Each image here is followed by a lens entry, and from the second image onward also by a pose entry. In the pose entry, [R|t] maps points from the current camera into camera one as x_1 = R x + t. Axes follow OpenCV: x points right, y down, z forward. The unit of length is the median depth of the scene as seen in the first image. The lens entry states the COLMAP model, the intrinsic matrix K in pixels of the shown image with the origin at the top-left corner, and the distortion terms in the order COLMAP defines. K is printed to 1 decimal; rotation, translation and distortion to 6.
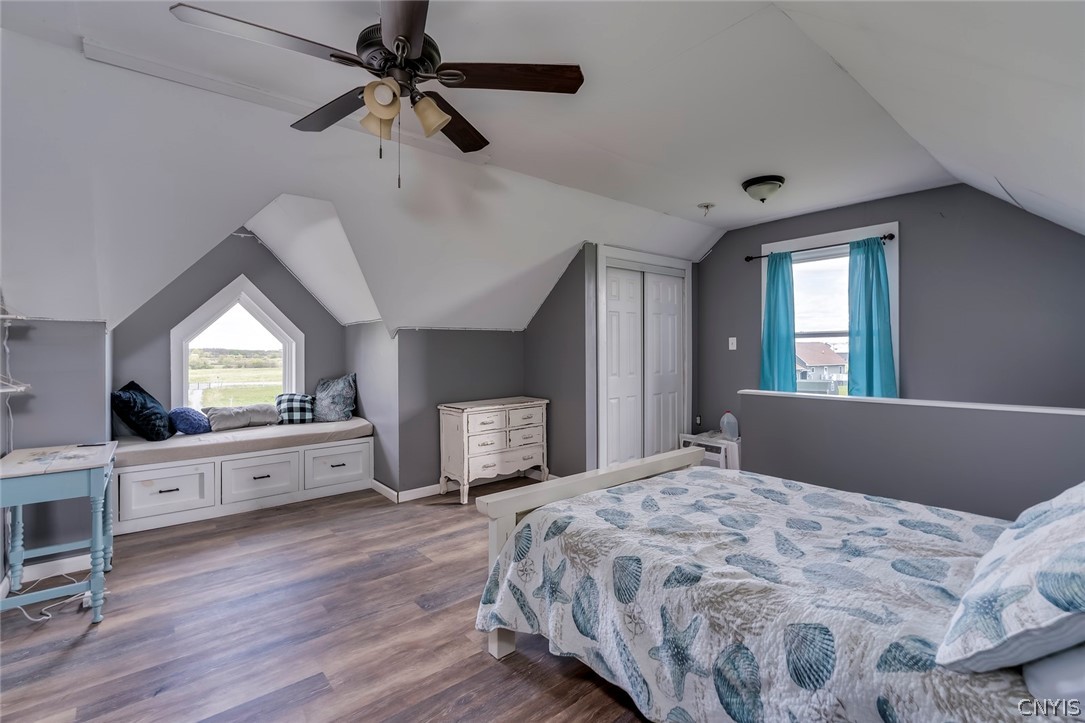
lens RADIAL K [[494.7, 0, 532.2], [0, 494.7, 351.8], [0, 0, 1]] dist [-0.004613, 0.000415]
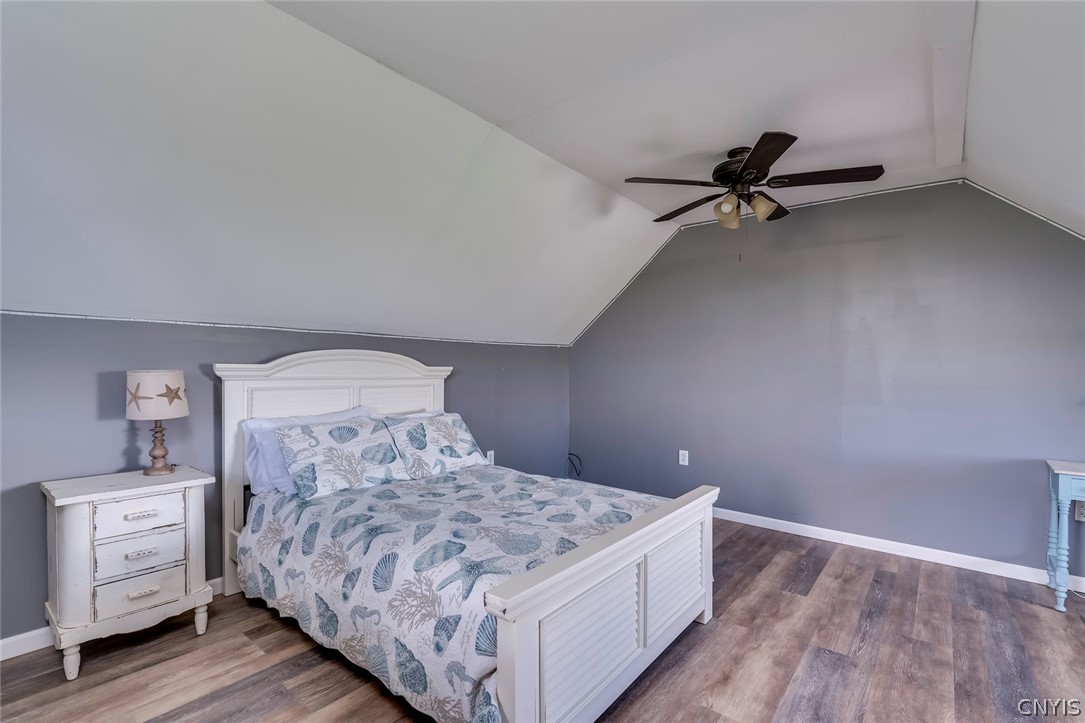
lens RADIAL K [[494.7, 0, 532.2], [0, 494.7, 351.8], [0, 0, 1]] dist [-0.004613, 0.000415]
pose [[-0.983168, -0.006710, -0.182580, 0.561780], [-0.002672, 0.999747, -0.022354, -0.013126], [0.182684, -0.021490, -0.982937, 2.089287]]
